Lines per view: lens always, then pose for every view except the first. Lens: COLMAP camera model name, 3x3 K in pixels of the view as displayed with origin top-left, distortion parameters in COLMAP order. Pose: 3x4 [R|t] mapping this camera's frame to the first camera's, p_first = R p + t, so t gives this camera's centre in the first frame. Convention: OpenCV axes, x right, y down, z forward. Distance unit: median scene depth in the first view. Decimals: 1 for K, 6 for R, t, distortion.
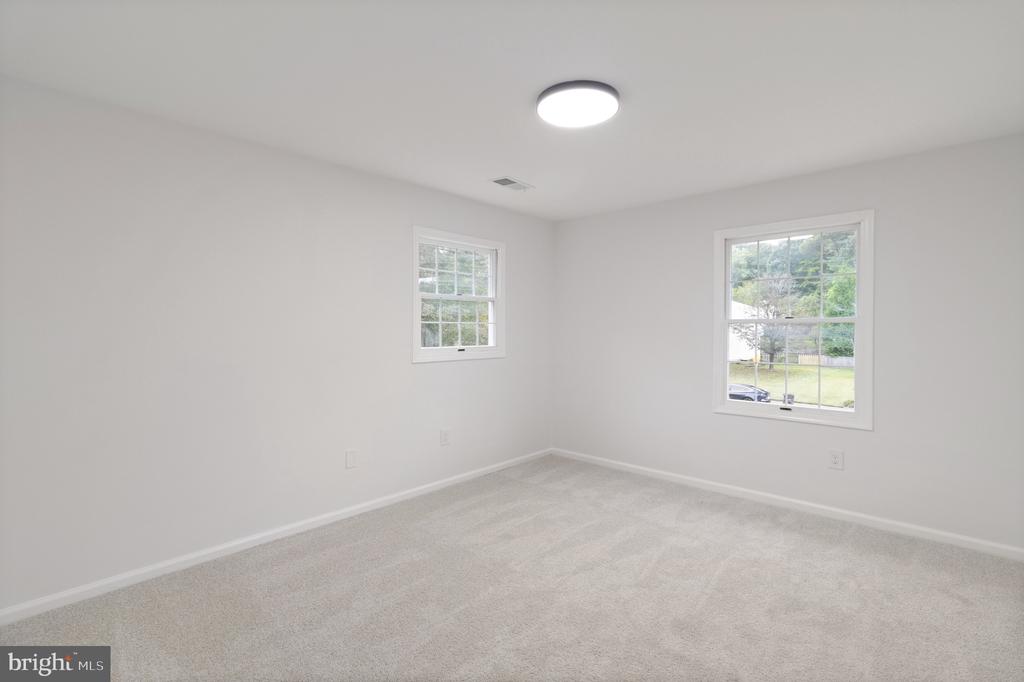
lens RADIAL K [[488.7, 0, 510.5], [0, 488.7, 325.1], [0, 0, 1]] dist [0.000033, -0.000236]
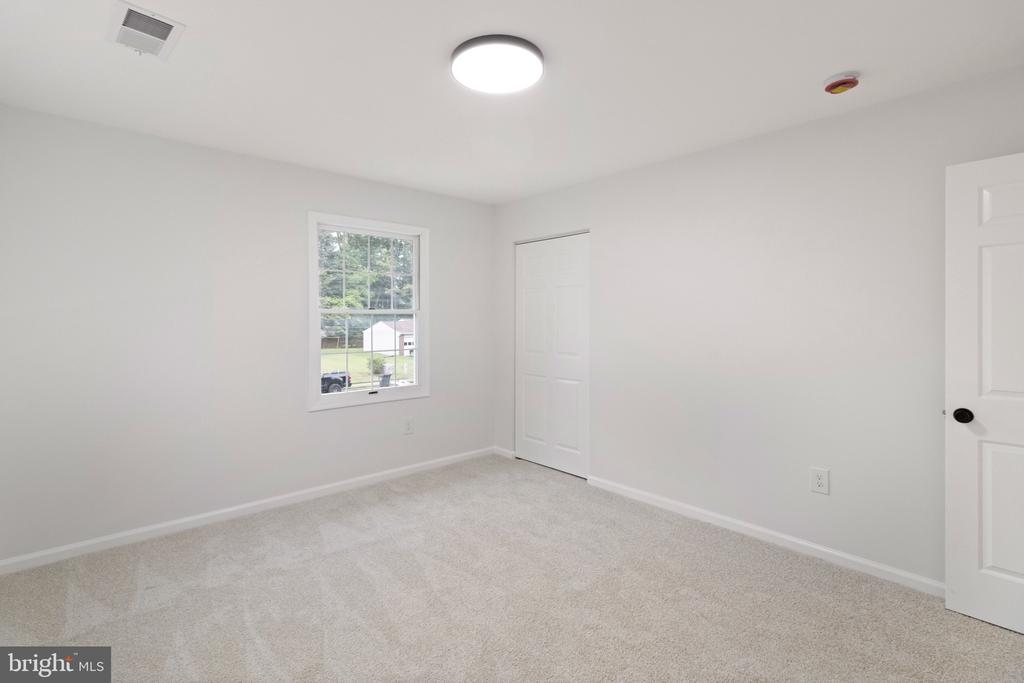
lens RADIAL K [[483.8, 0, 511.4], [0, 483.8, 314.6], [0, 0, 1]] dist [-0.001008, -0.000116]
pose [[0.074059, 0.005286, 0.997240, -0.518336], [-0.008786, 0.999951, -0.004648, -0.000276], [-0.997215, -0.008417, 0.074102, 0.649745]]
